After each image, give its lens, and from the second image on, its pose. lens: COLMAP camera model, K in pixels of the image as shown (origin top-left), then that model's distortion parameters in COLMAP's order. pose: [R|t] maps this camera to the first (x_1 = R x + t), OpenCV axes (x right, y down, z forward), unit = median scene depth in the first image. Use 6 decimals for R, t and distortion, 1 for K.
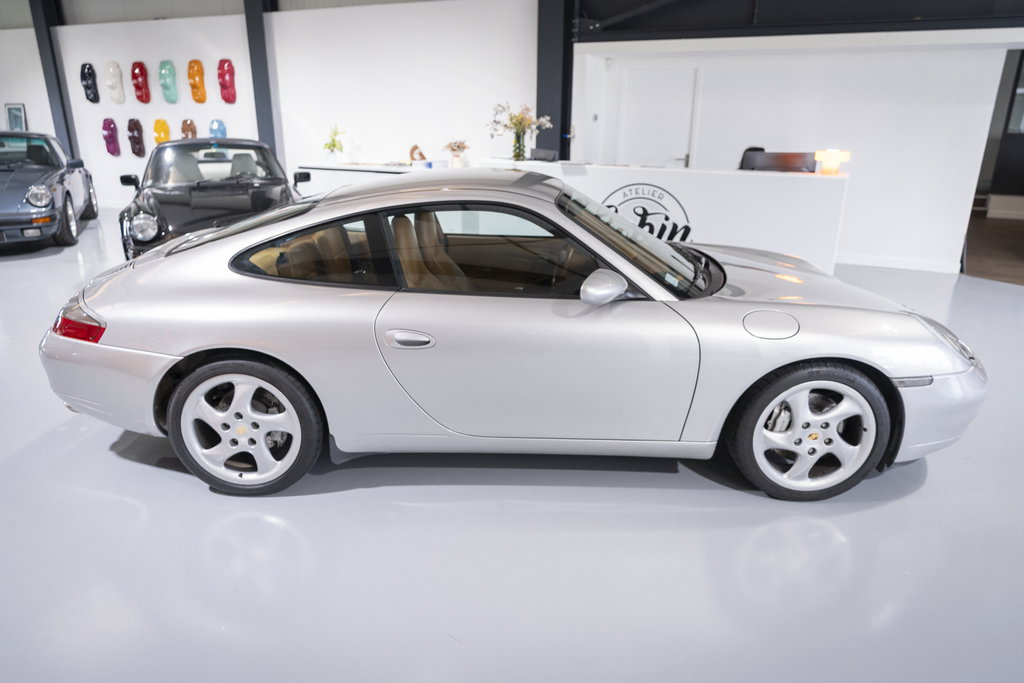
lens RADIAL K [[685.8, 0, 512.7], [0, 685.8, 344.8], [0, 0, 1]] dist [0.003319, 0.002640]
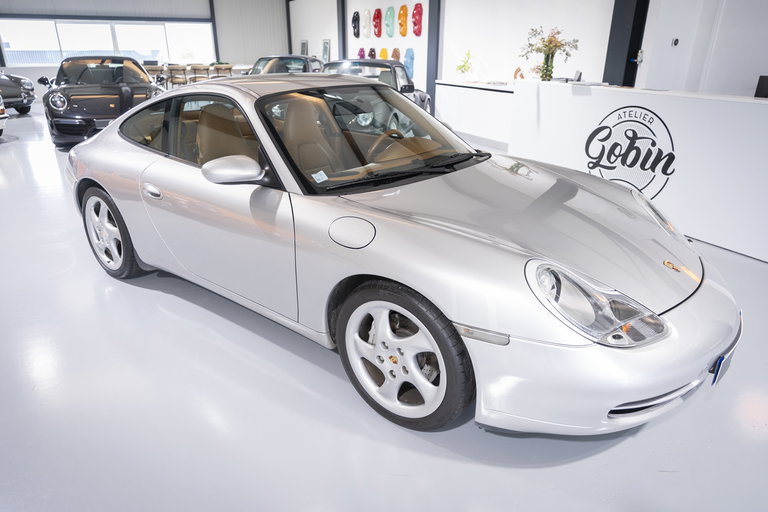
lens RADIAL K [[514.3, 0, 383.0], [0, 514.3, 254.1], [0, 0, 1]] dist [0.003319, 0.002640]
pose [[0.797502, 0.222550, -0.560770, 0.358893], [-0.192941, 0.974746, 0.112450, -0.039297], [0.571633, 0.018517, 0.820300, 0.180957]]
